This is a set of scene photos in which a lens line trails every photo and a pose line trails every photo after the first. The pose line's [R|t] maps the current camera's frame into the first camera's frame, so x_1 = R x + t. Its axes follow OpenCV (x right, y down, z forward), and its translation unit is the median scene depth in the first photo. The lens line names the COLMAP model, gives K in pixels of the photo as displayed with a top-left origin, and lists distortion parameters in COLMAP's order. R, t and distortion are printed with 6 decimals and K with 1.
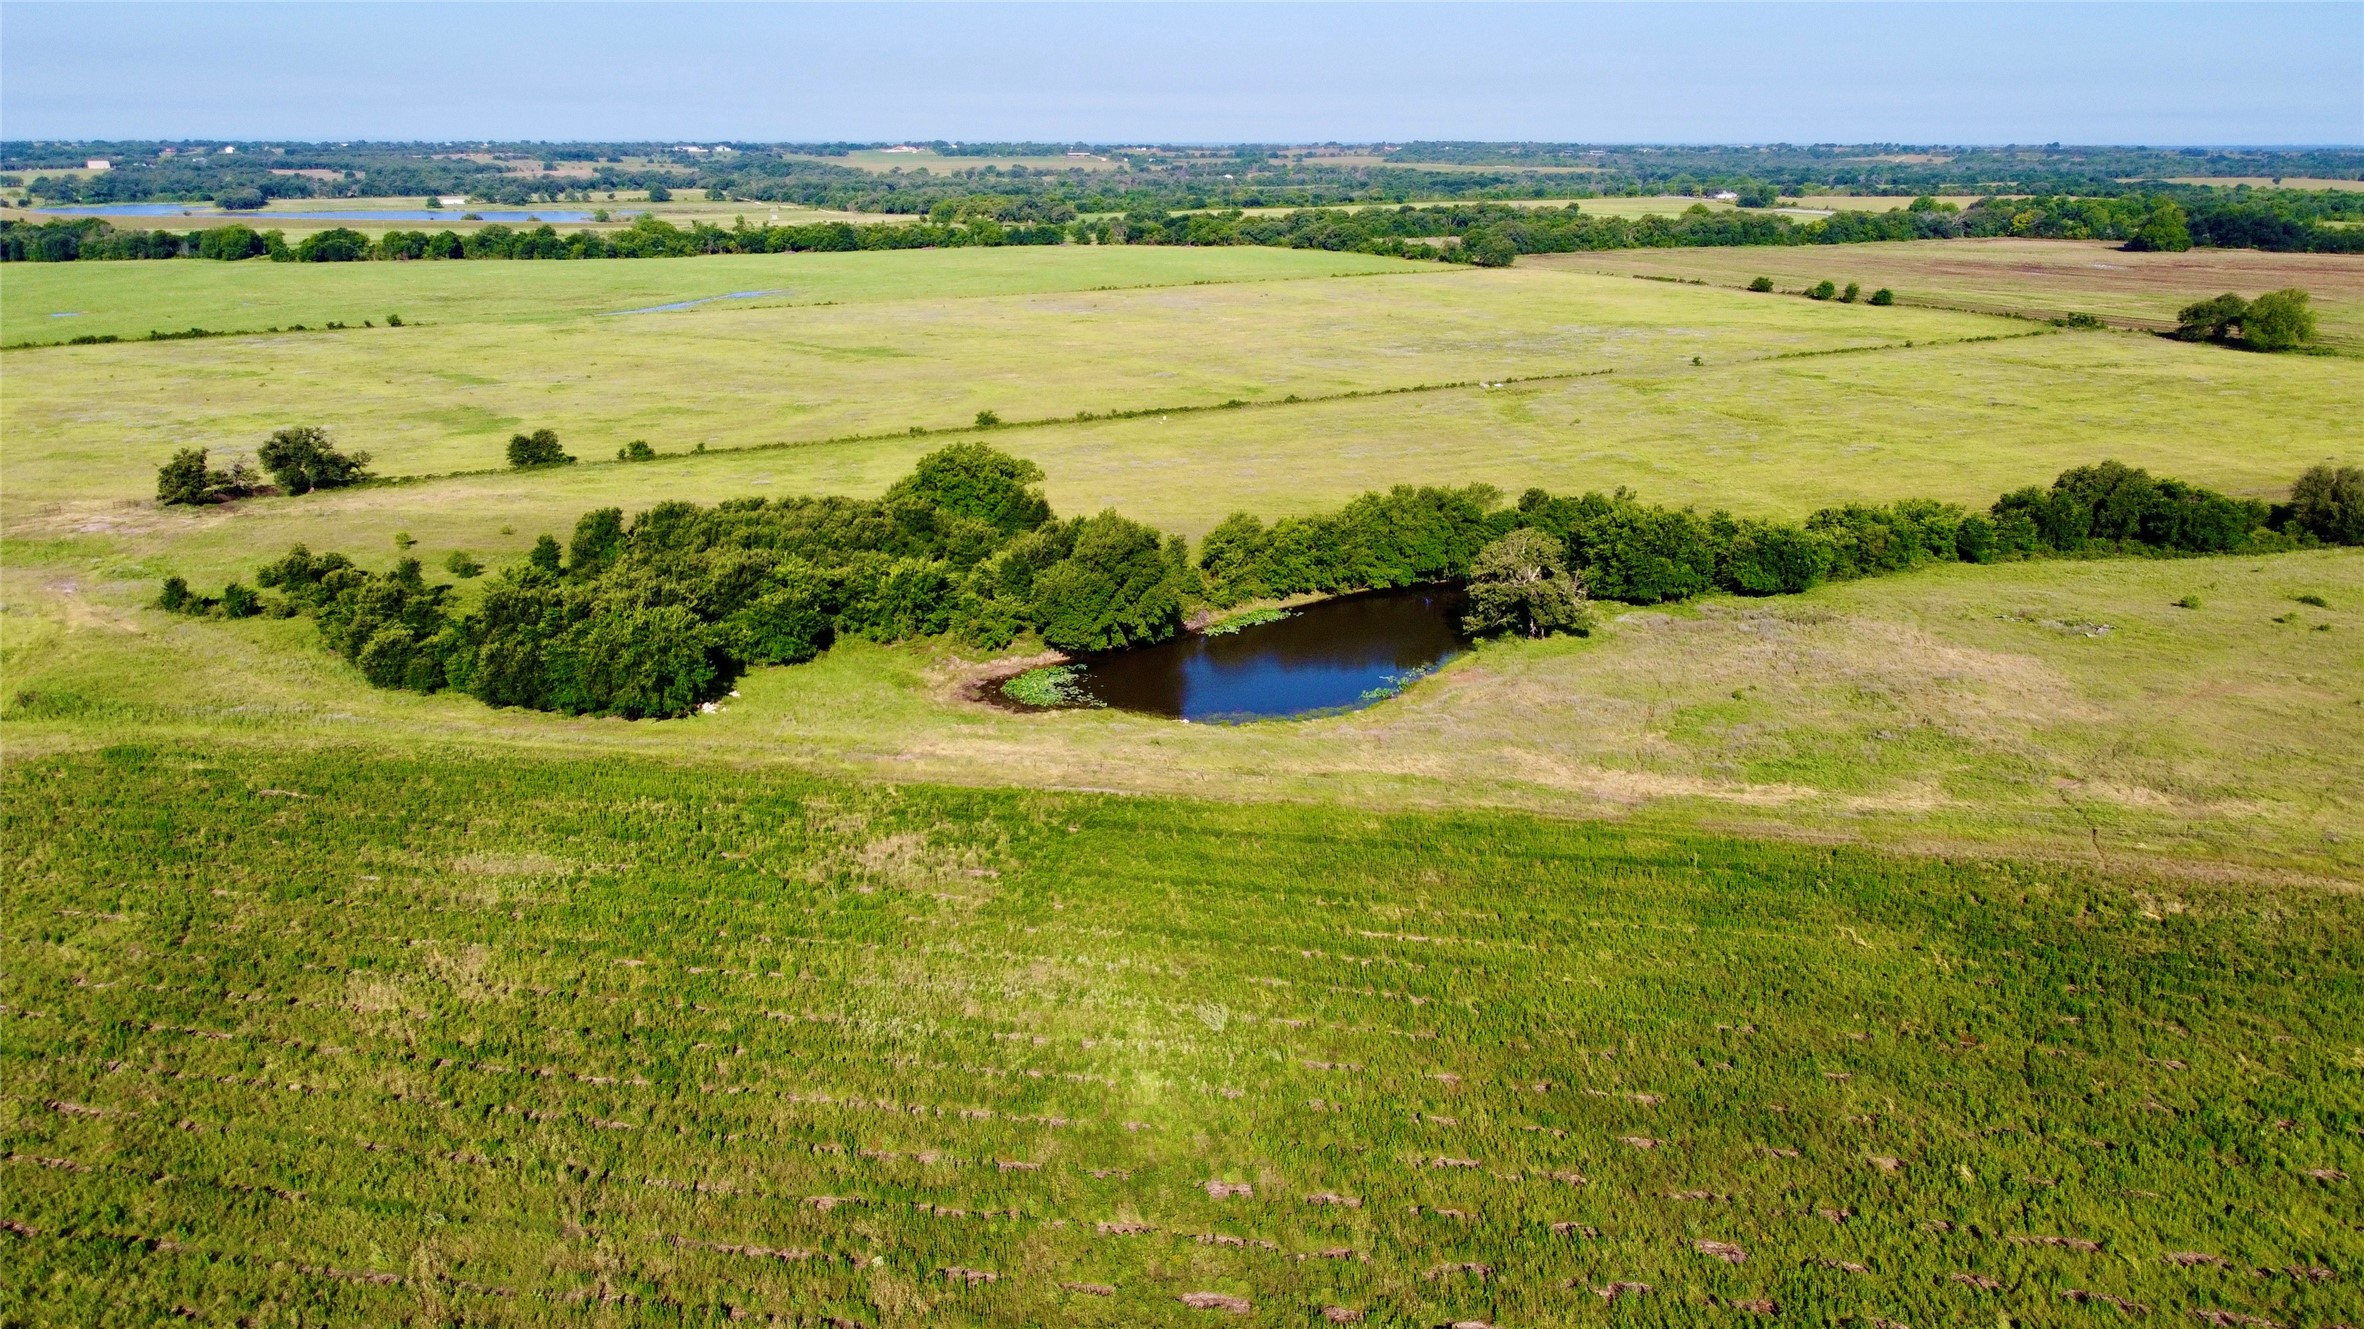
lens RADIAL K [[1820.7, 0, 1158.5], [0, 1820.7, 657.9], [0, 0, 1]] dist [-0.000293, 0.003794]
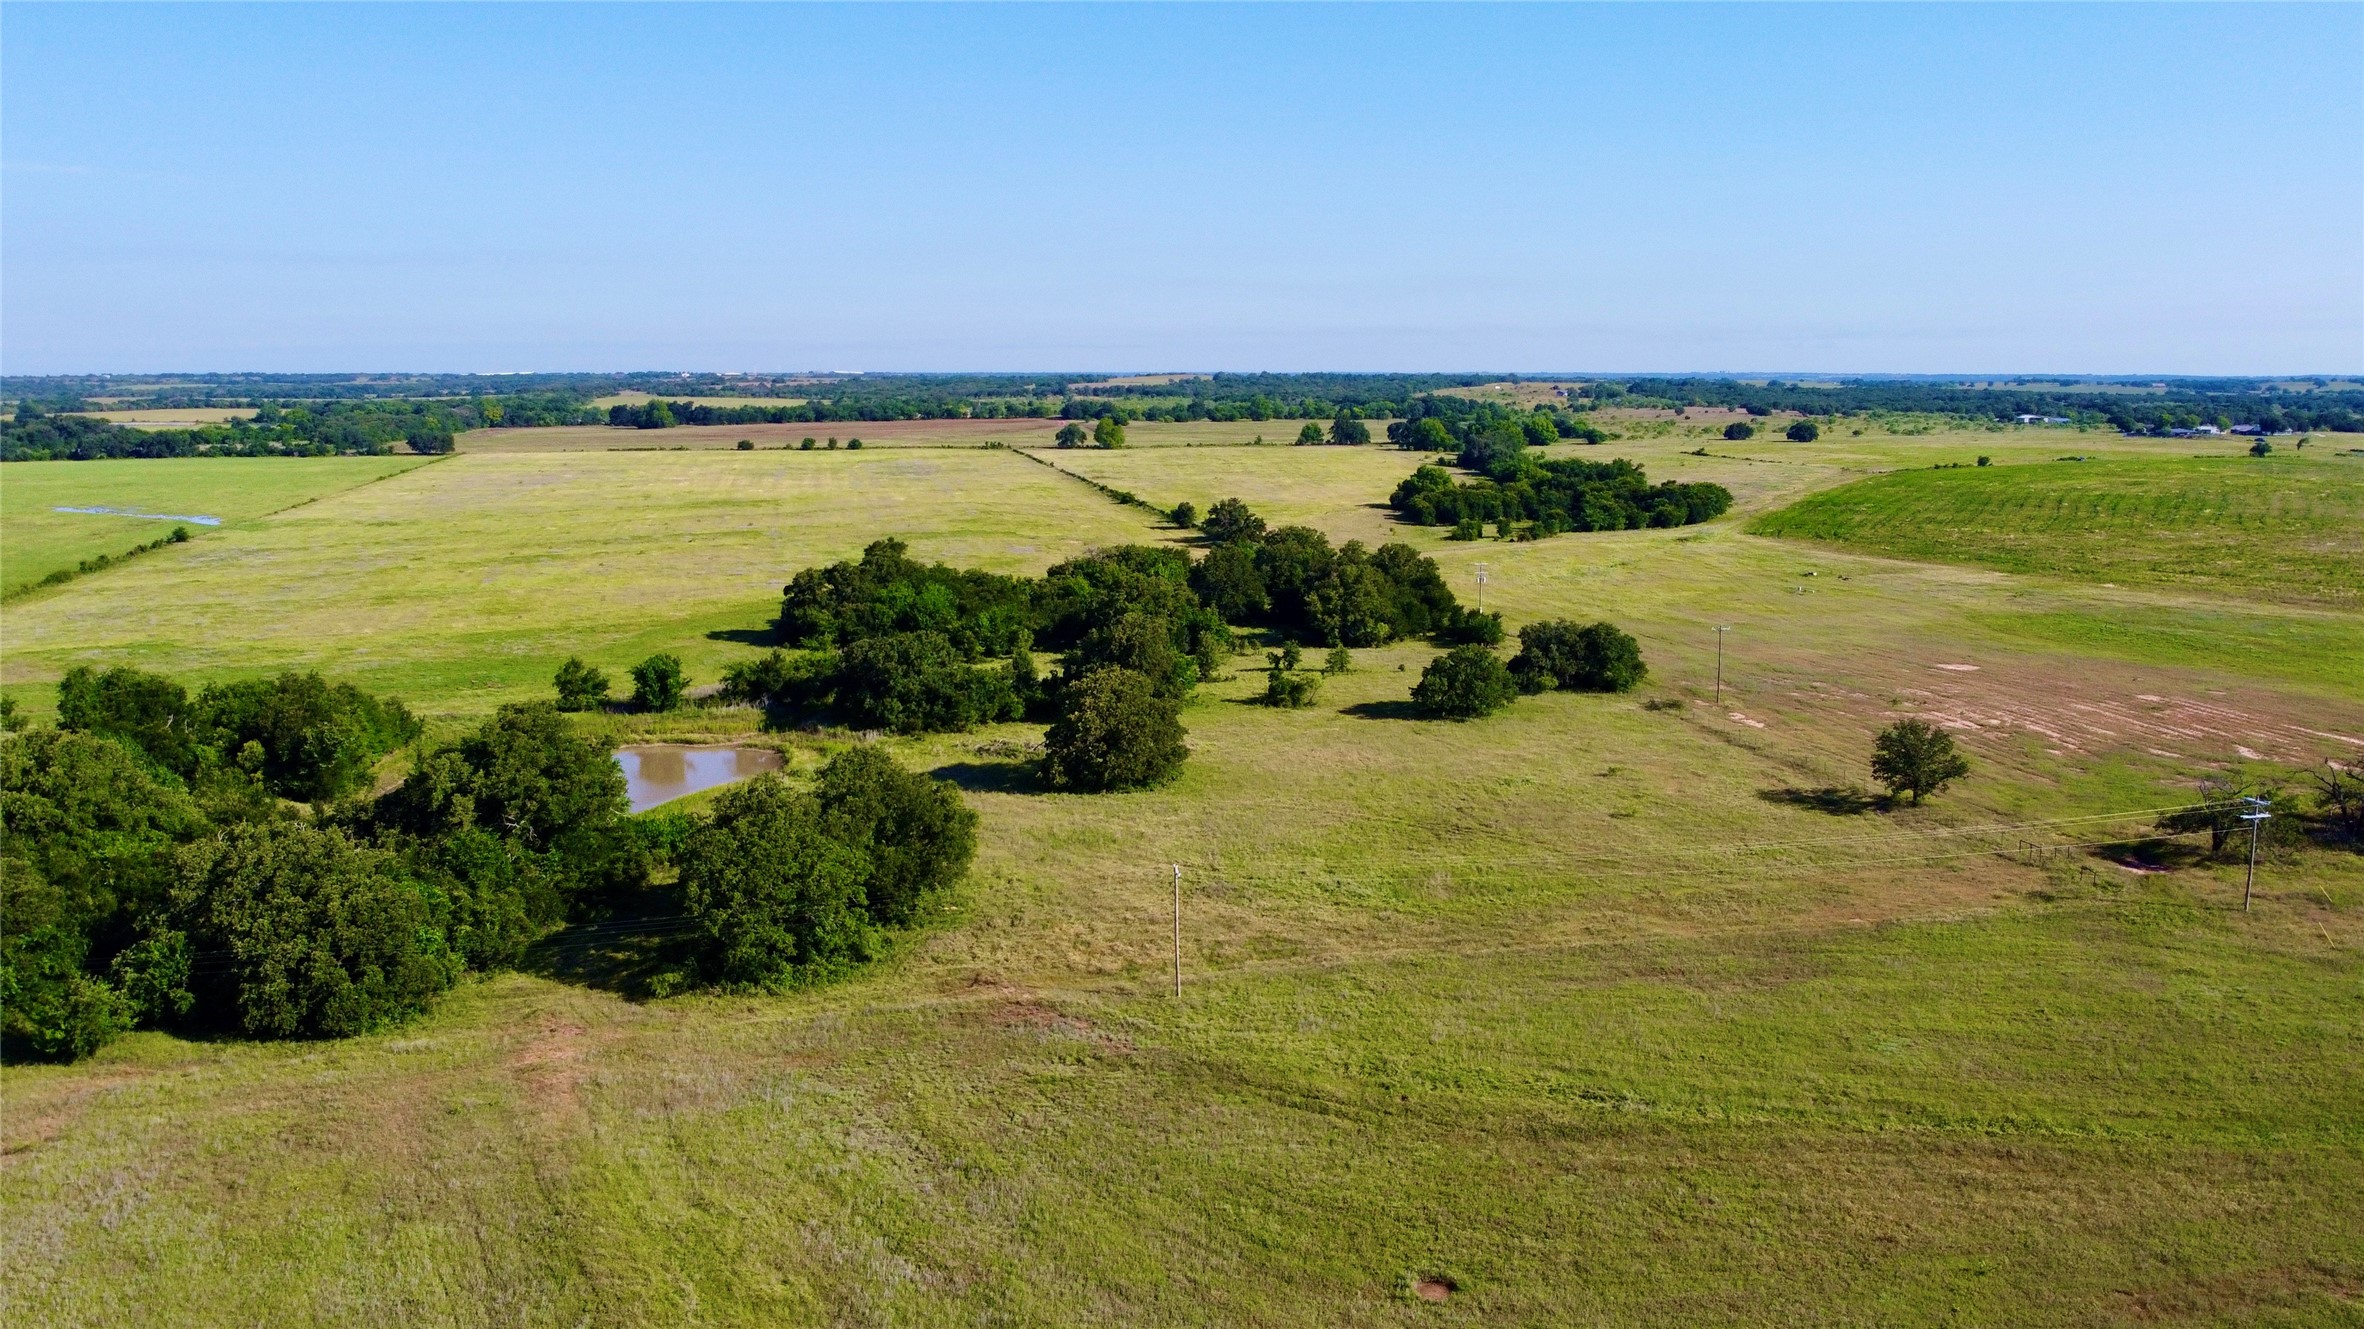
lens RADIAL K [[1820.7, 0, 1172.2], [0, 1820.7, 666.5], [0, 0, 1]] dist [-0.000293, 0.003794]
pose [[0.142871, -0.155847, 0.977394, -0.714710], [0.278003, 0.954088, 0.111494, -0.071464], [-0.949896, 0.255789, 0.179637, 0.318057]]
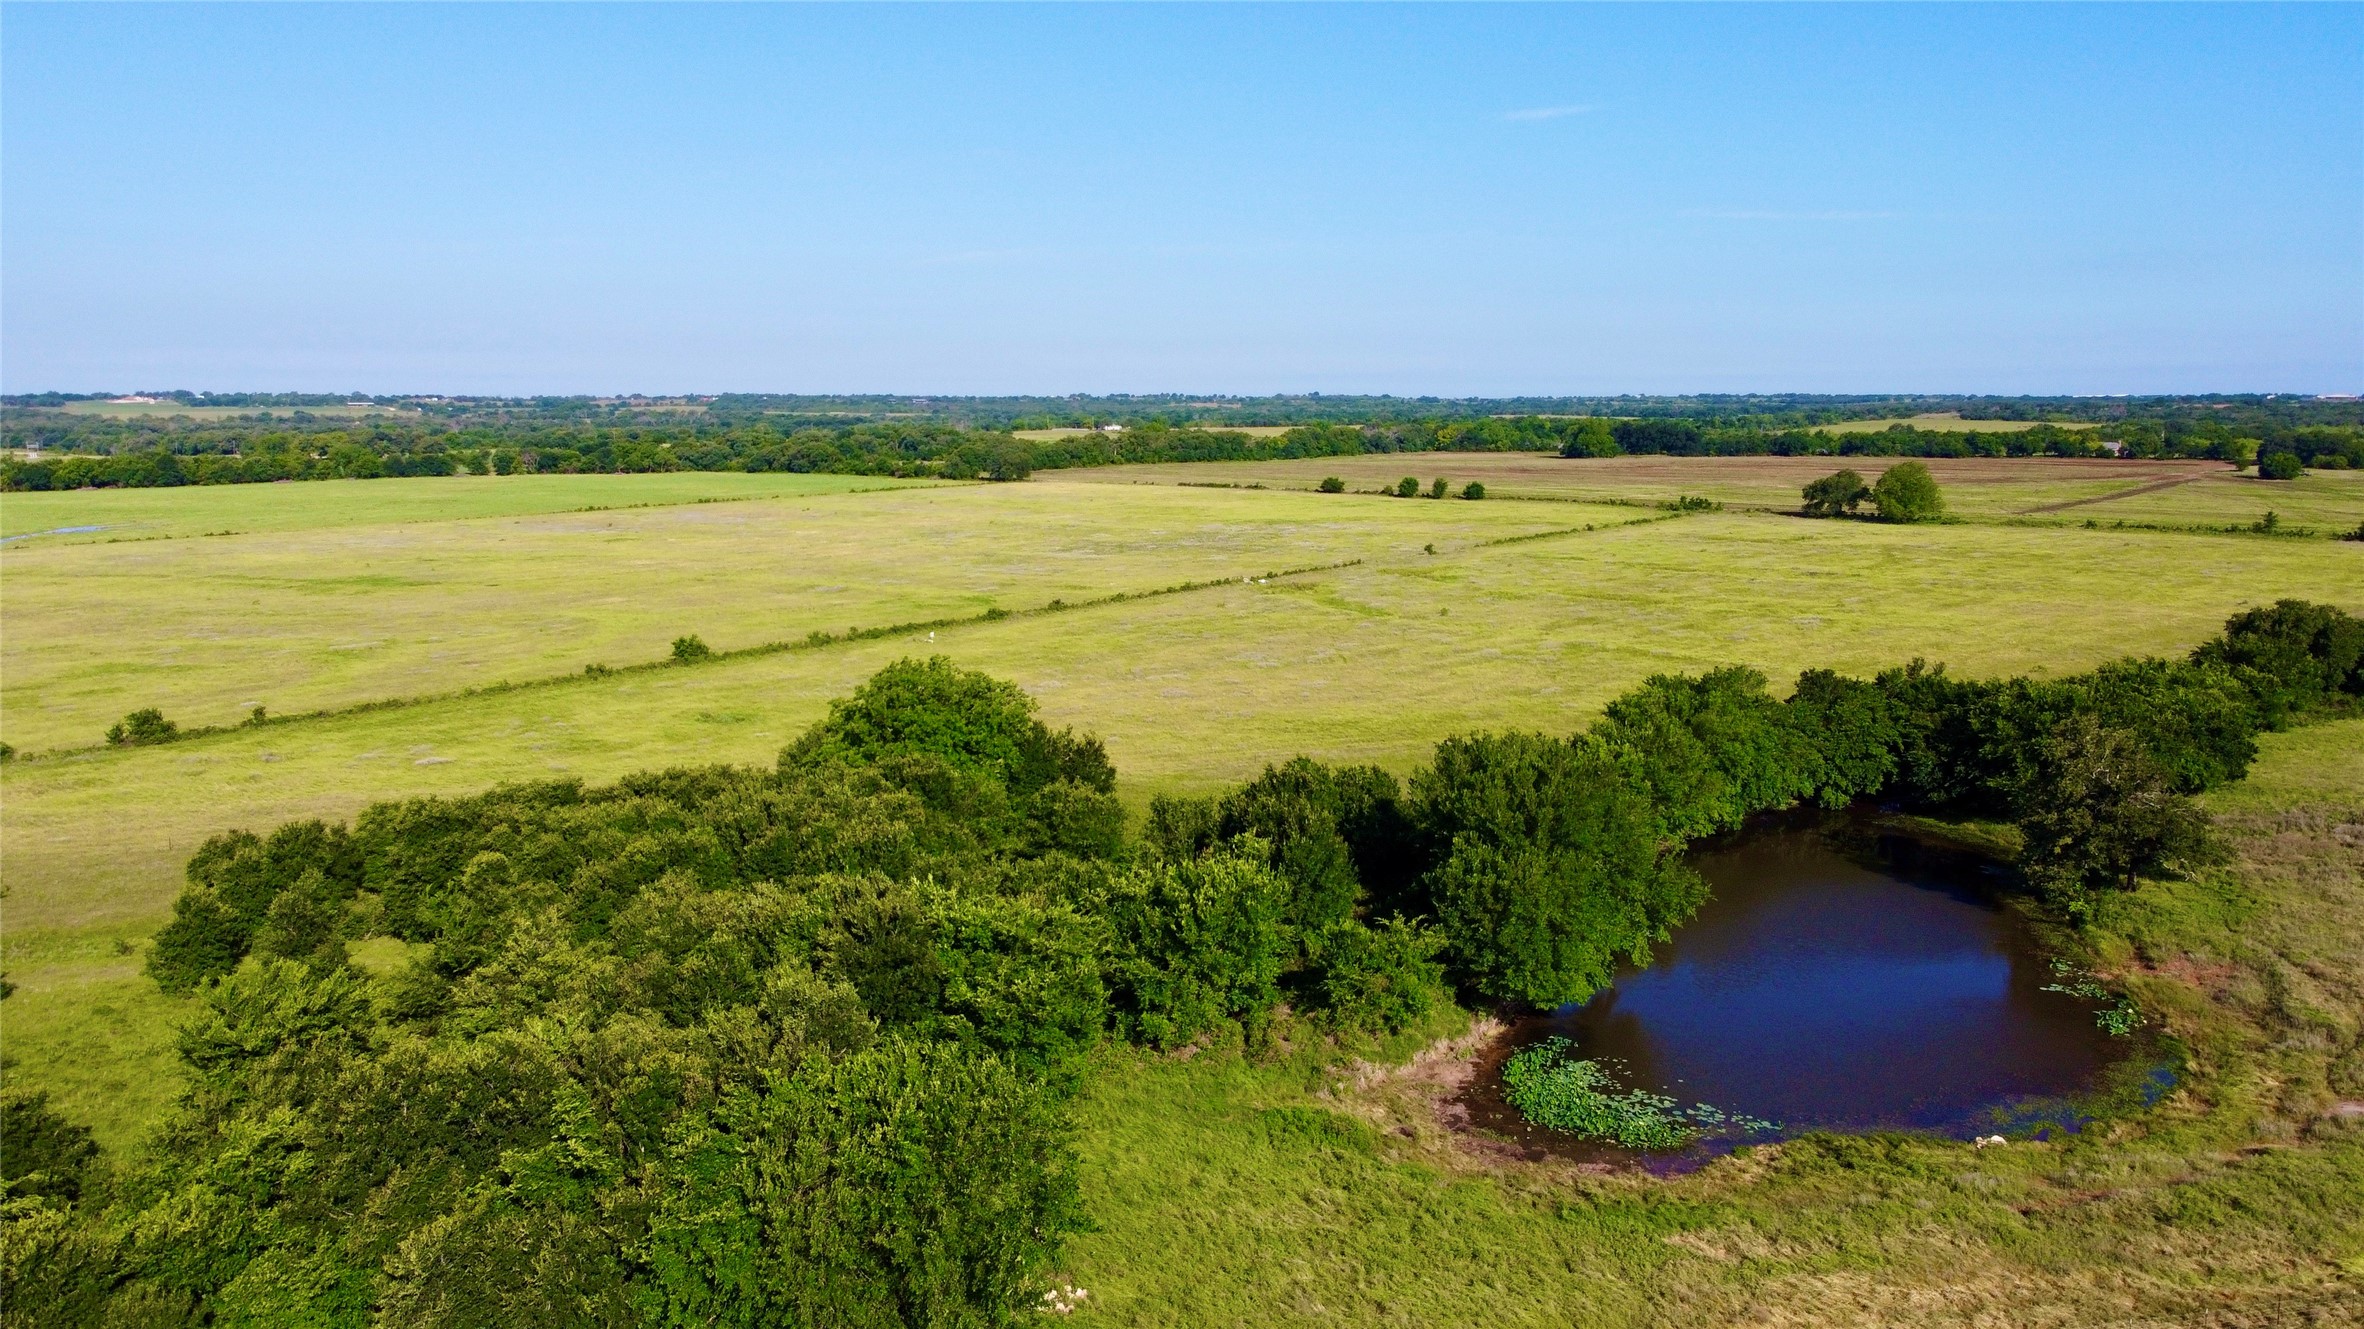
lens RADIAL K [[1820.7, 0, 1183.1], [0, 1820.7, 662.6], [0, 0, 1]] dist [-0.000293, 0.003794]
pose [[0.921508, -0.058142, 0.383981, -0.072125], [0.109120, 0.987662, -0.112324, -0.011865], [-0.372713, 0.145407, 0.916483, 0.123215]]
